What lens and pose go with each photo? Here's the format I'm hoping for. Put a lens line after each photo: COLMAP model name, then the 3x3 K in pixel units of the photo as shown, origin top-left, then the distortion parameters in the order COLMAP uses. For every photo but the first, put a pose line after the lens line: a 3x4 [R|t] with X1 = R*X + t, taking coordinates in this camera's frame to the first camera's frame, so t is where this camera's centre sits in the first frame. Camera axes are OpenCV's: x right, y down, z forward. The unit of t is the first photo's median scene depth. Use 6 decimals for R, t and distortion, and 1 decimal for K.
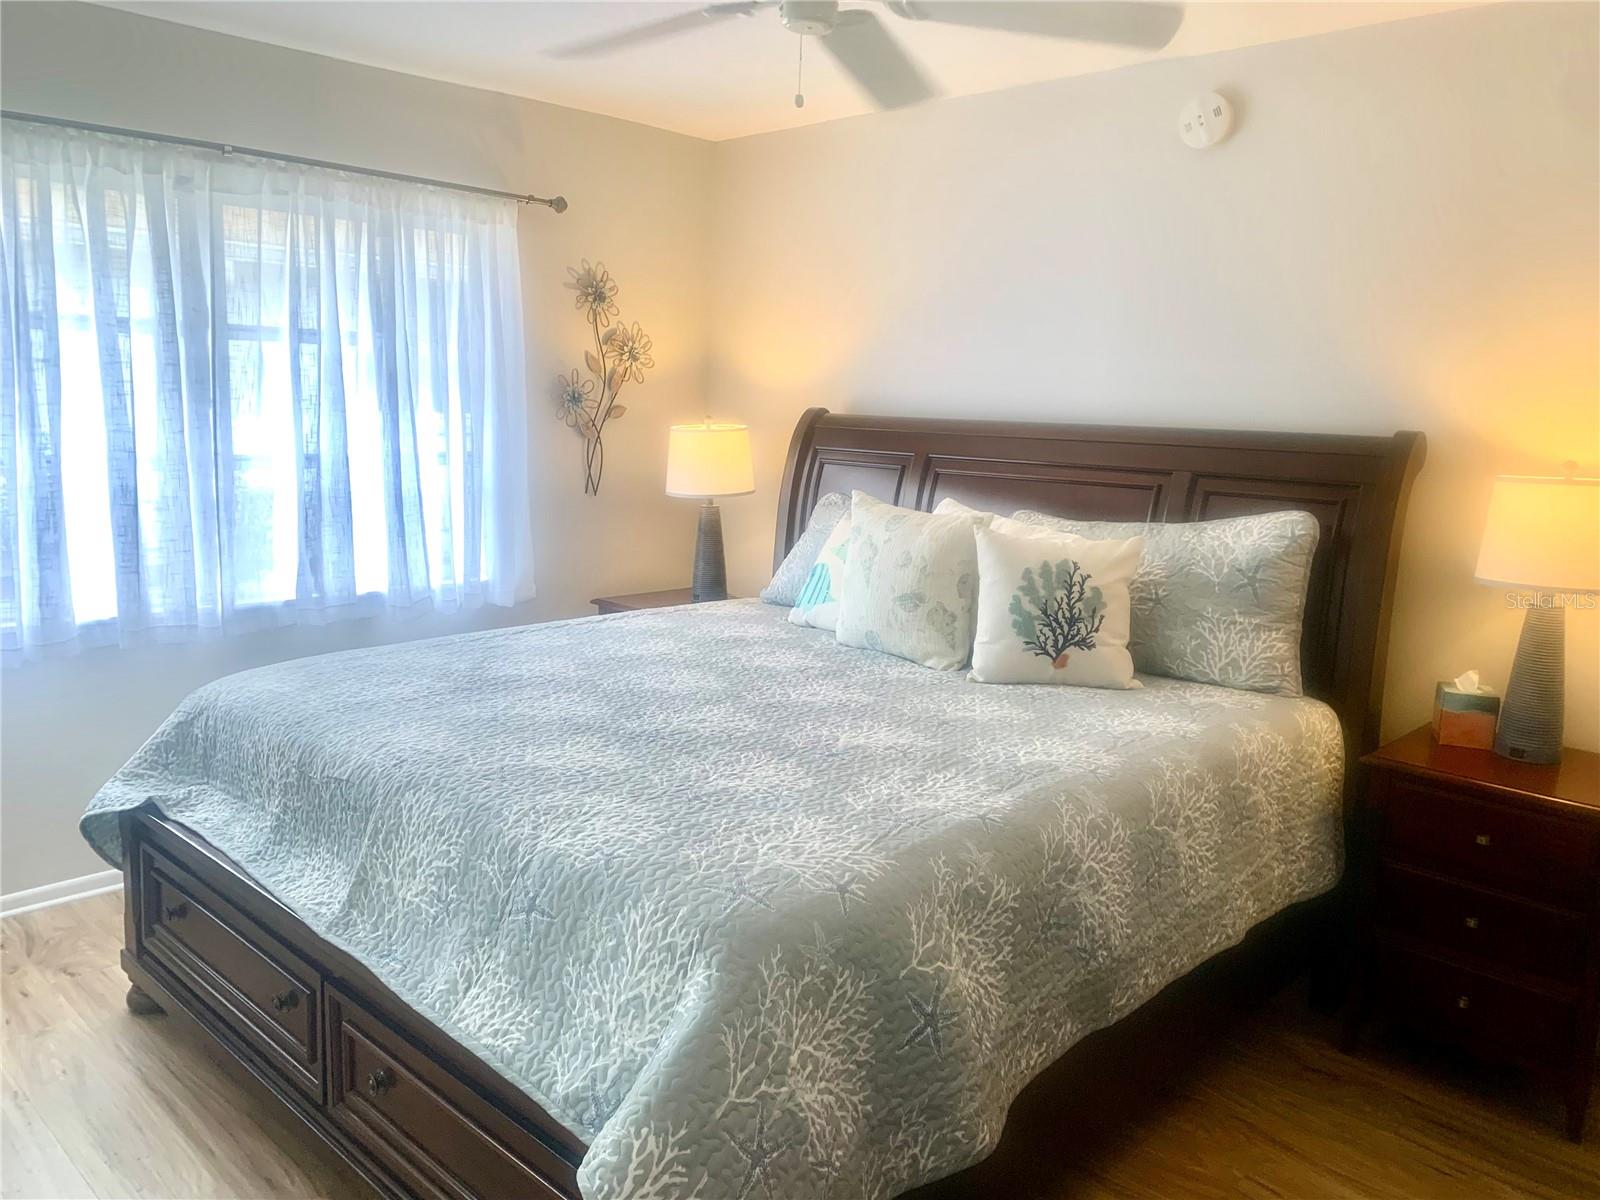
lens RADIAL K [[1212.2, 0, 793.9], [0, 1212.2, 600.9], [0, 0, 1]] dist [0.039749, -0.039084]
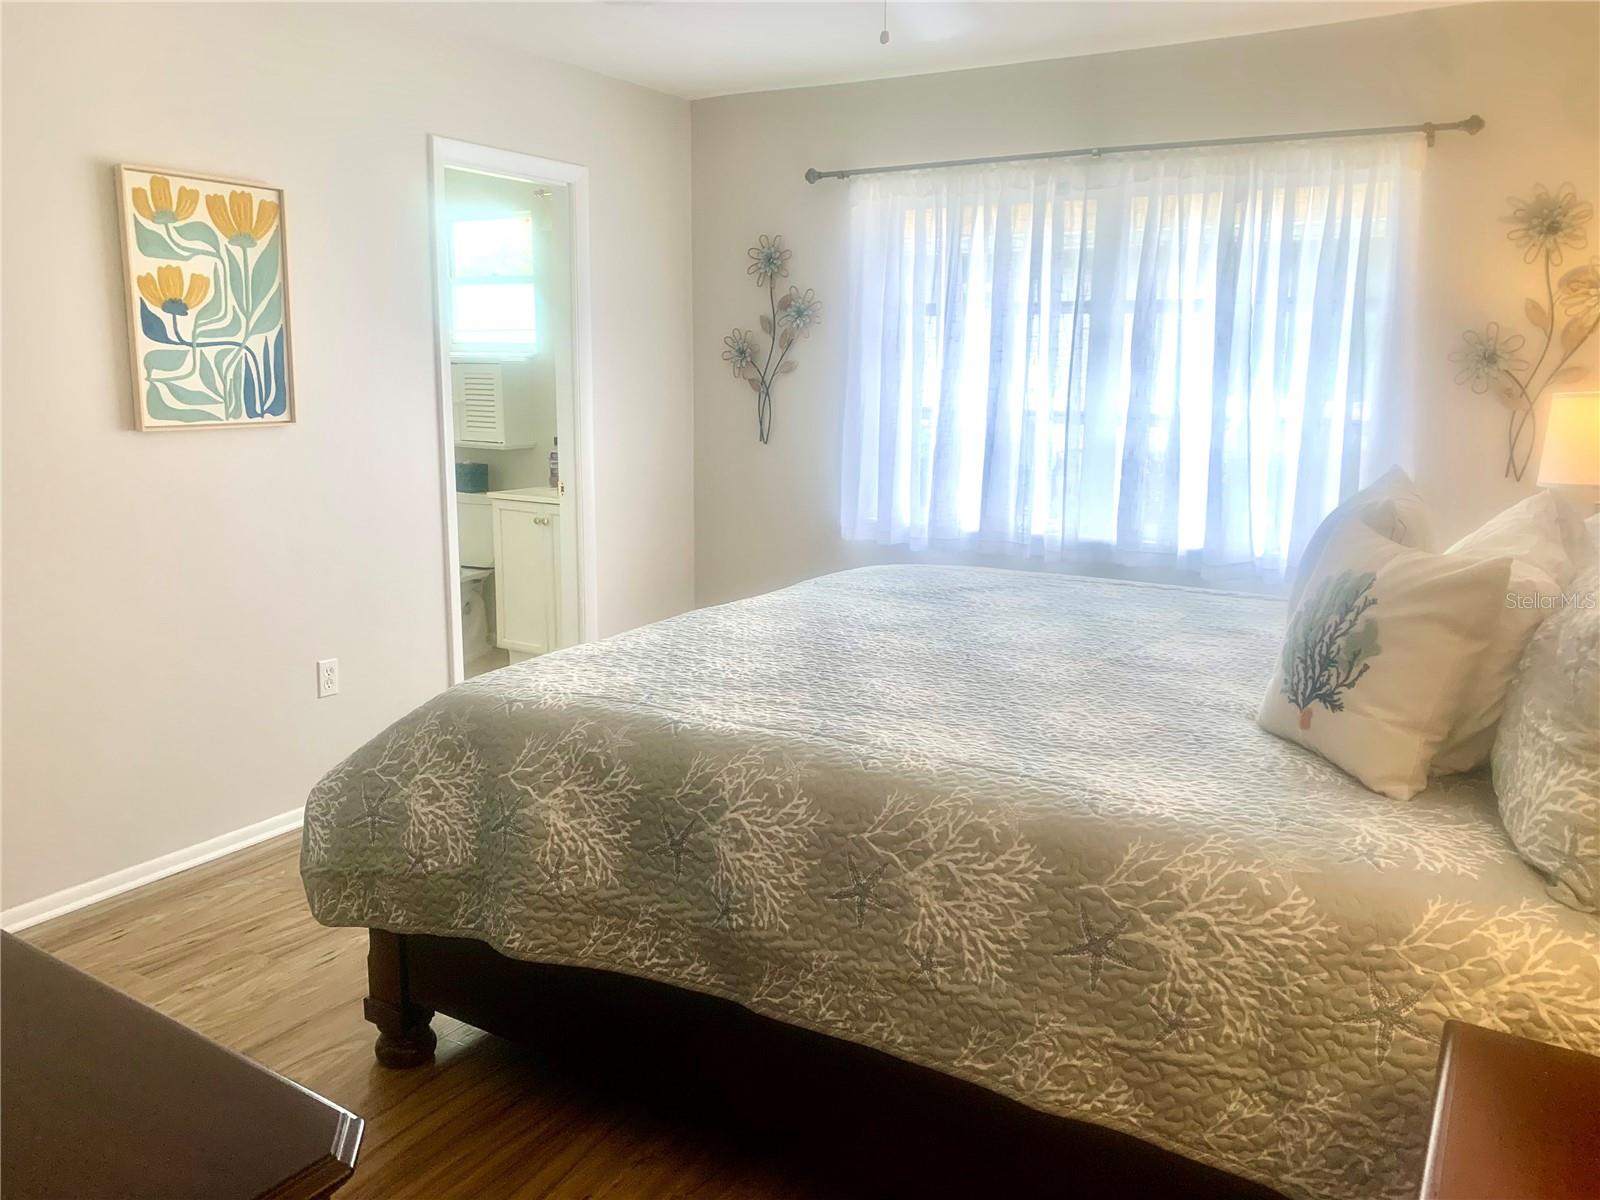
lens RADIAL K [[1212.2, 0, 797.1], [0, 1212.2, 595.7], [0, 0, 1]] dist [0.039749, -0.039084]
pose [[0.234966, 0.162768, -0.958278, 0.903699], [-0.172163, 0.977261, 0.123778, -0.058319], [0.956635, 0.135897, 0.257646, 0.632816]]
